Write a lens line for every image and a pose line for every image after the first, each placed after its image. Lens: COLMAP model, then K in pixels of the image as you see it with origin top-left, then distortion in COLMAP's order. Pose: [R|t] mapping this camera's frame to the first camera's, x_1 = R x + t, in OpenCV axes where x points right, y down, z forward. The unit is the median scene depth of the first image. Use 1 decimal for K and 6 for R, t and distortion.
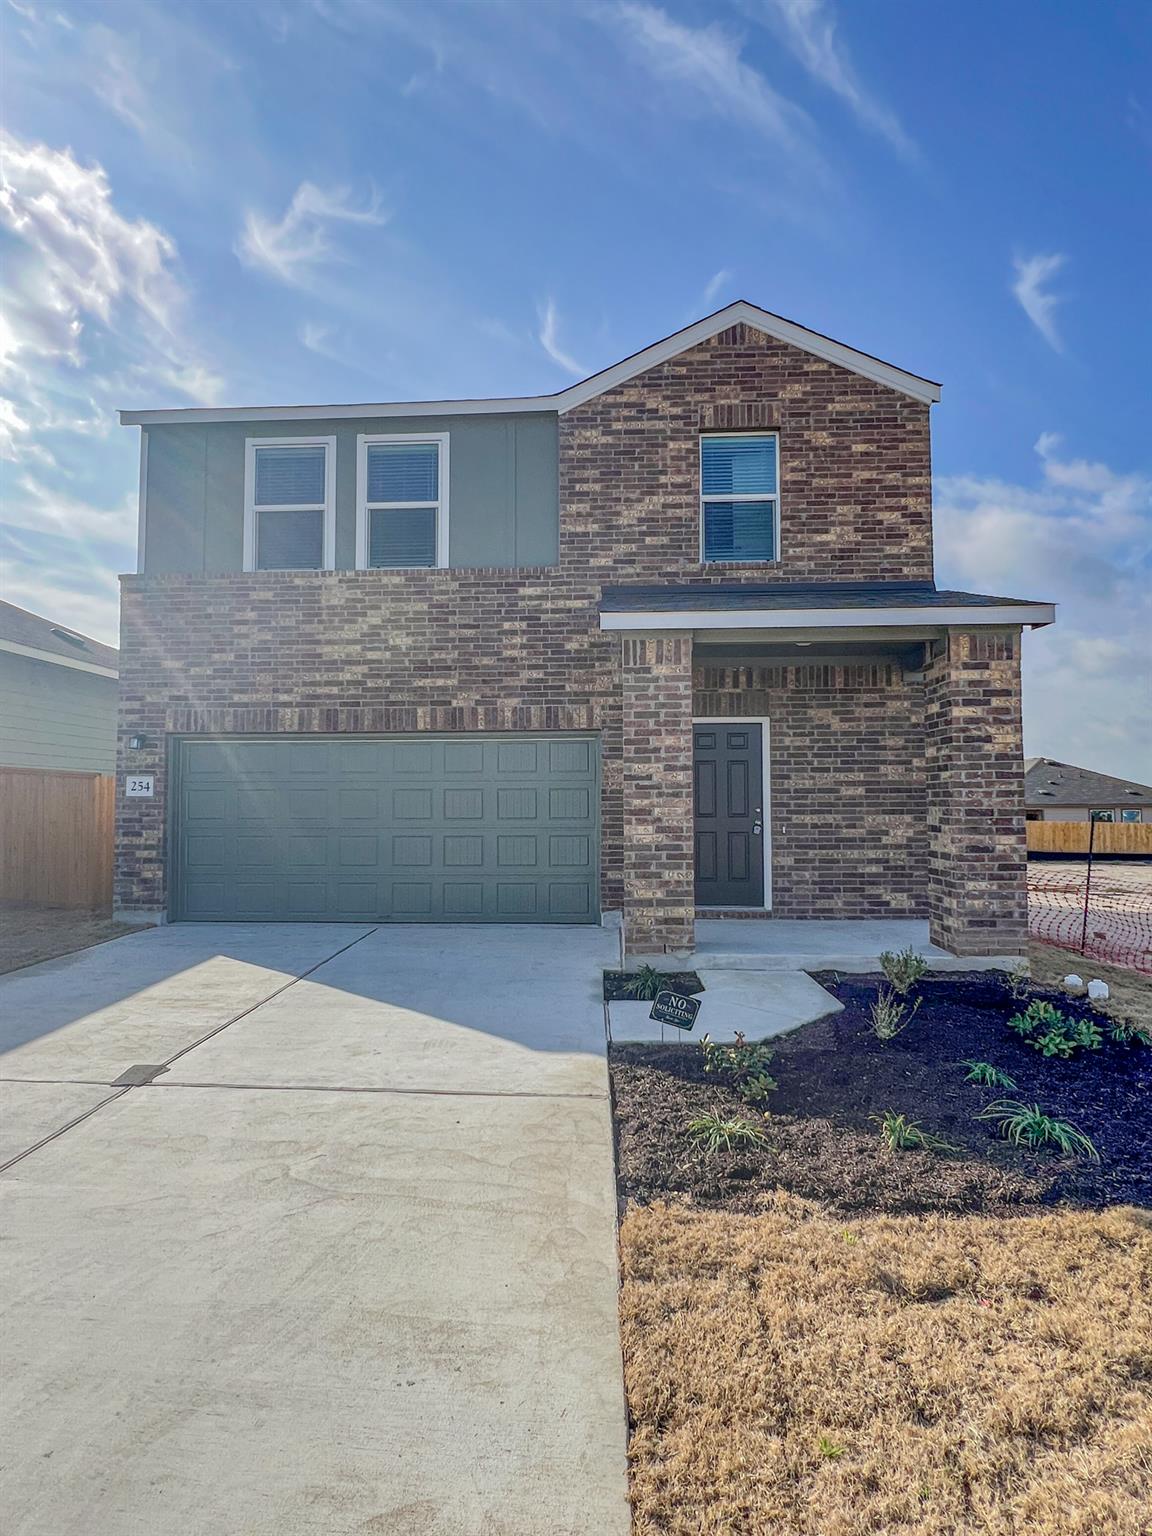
lens RADIAL K [[771.1, 0, 578.0], [0, 771.1, 763.8], [0, 0, 1]] dist [0.000059, -0.000494]
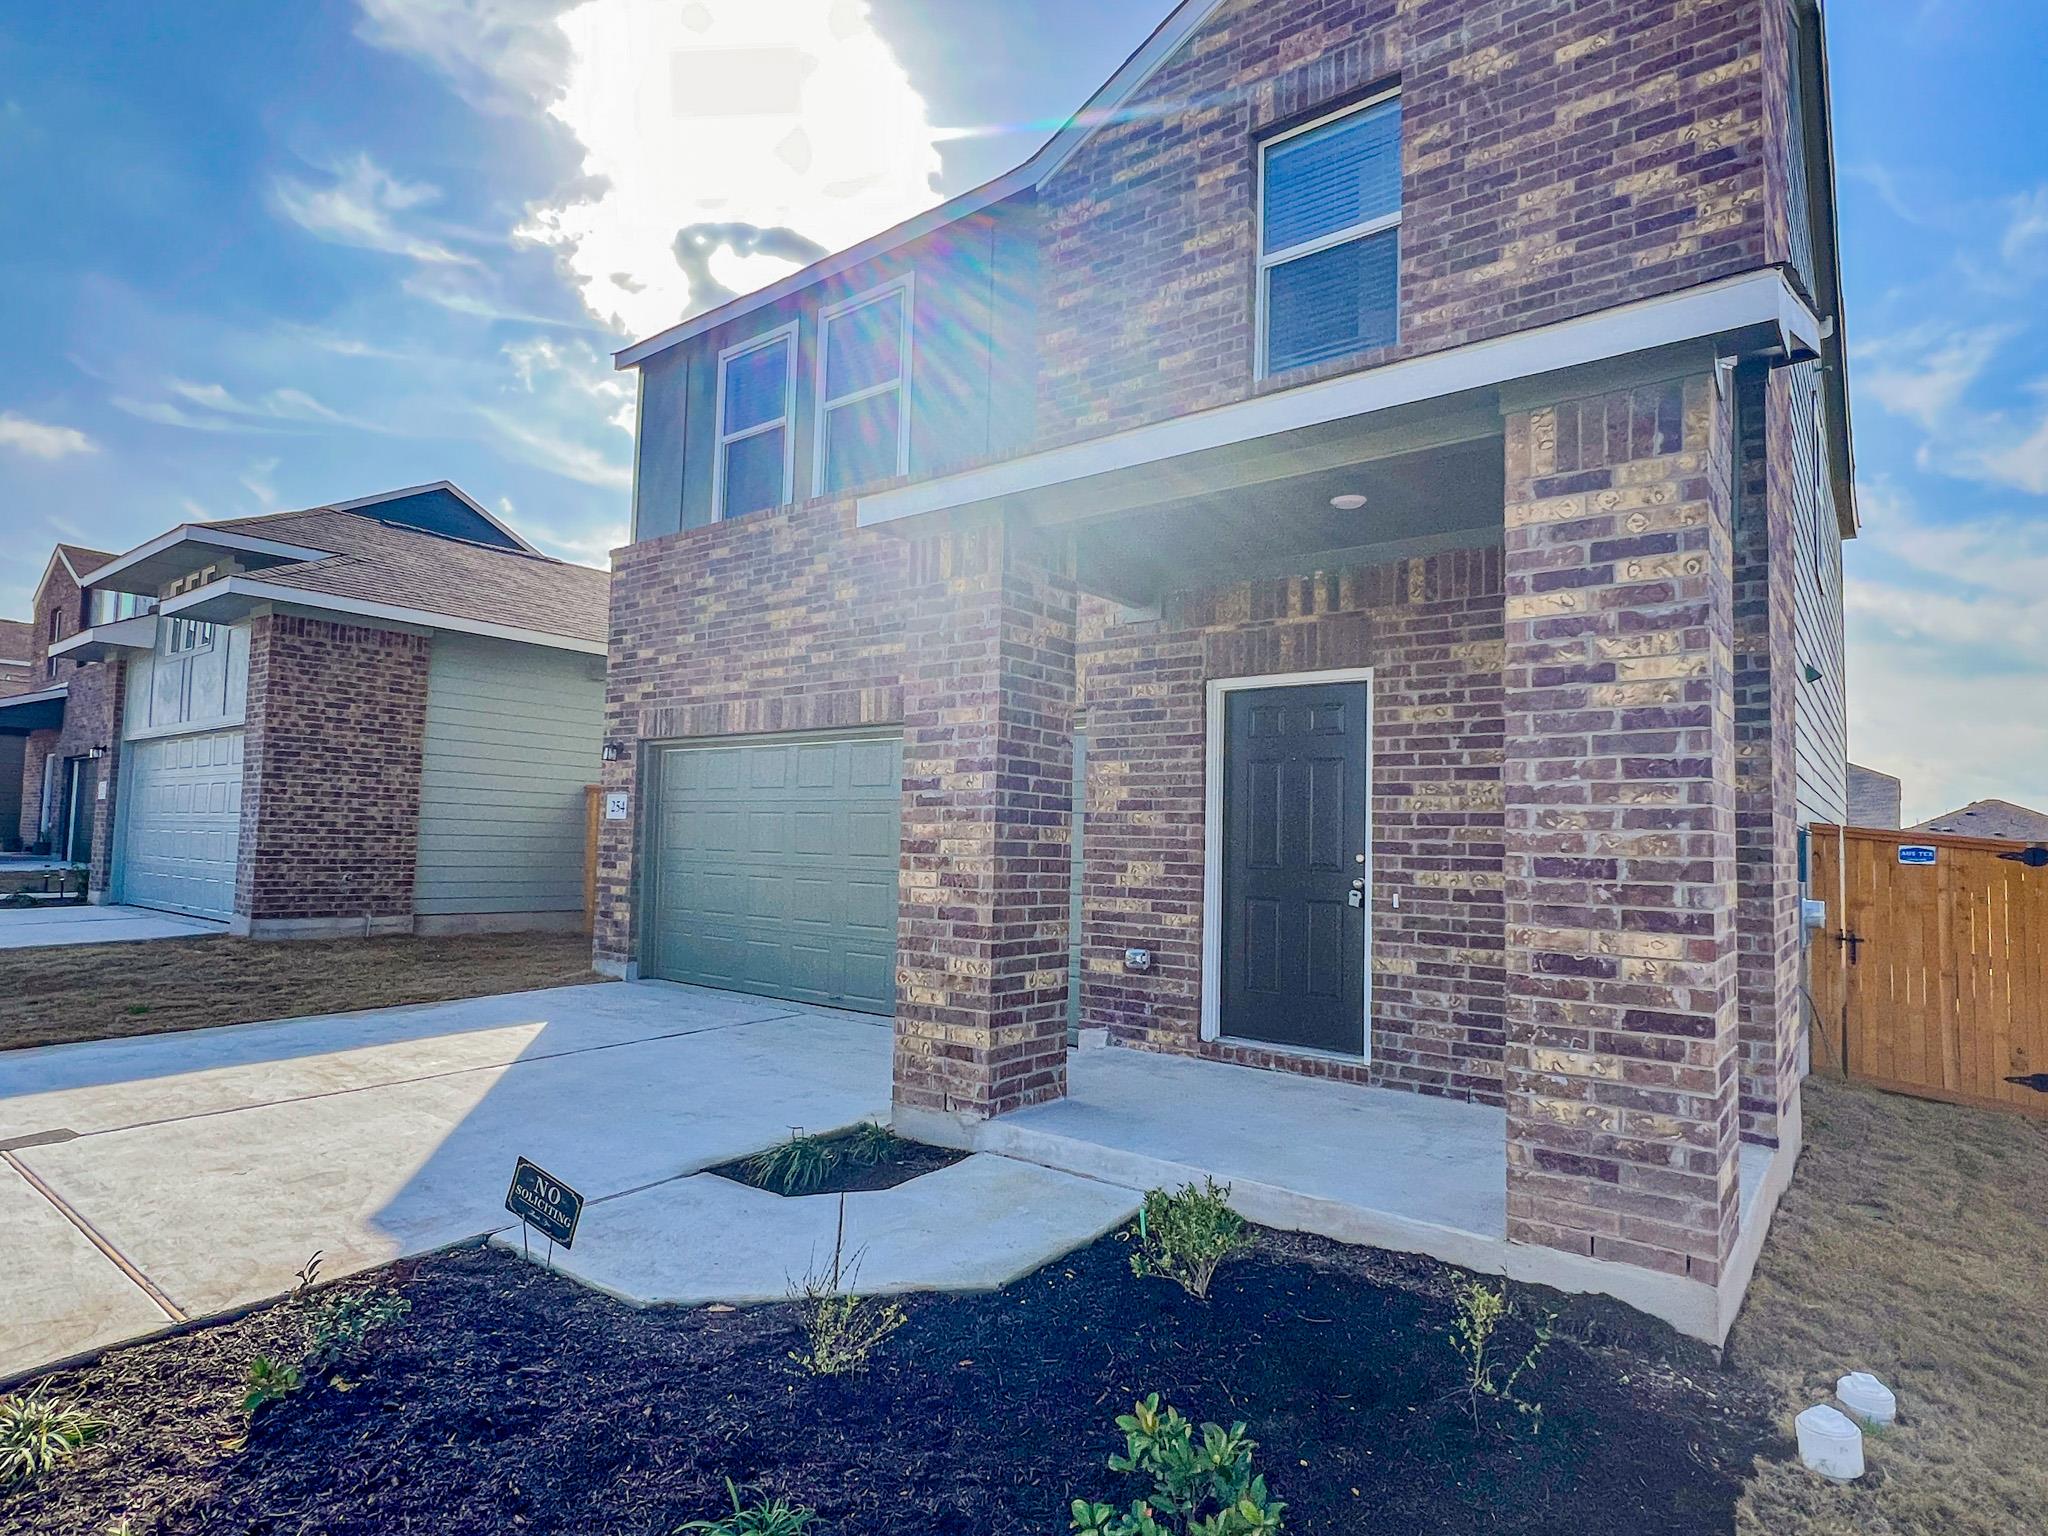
lens RADIAL K [[1092.8, 0, 1025.5], [0, 1092.8, 774.7], [0, 0, 1]] dist [-0.003289, 0.001298]
pose [[0.823782, -0.013112, -0.566756, 0.460558], [0.001512, 0.999780, -0.020931, 0.021592], [0.566905, 0.016386, 0.823620, 0.310442]]
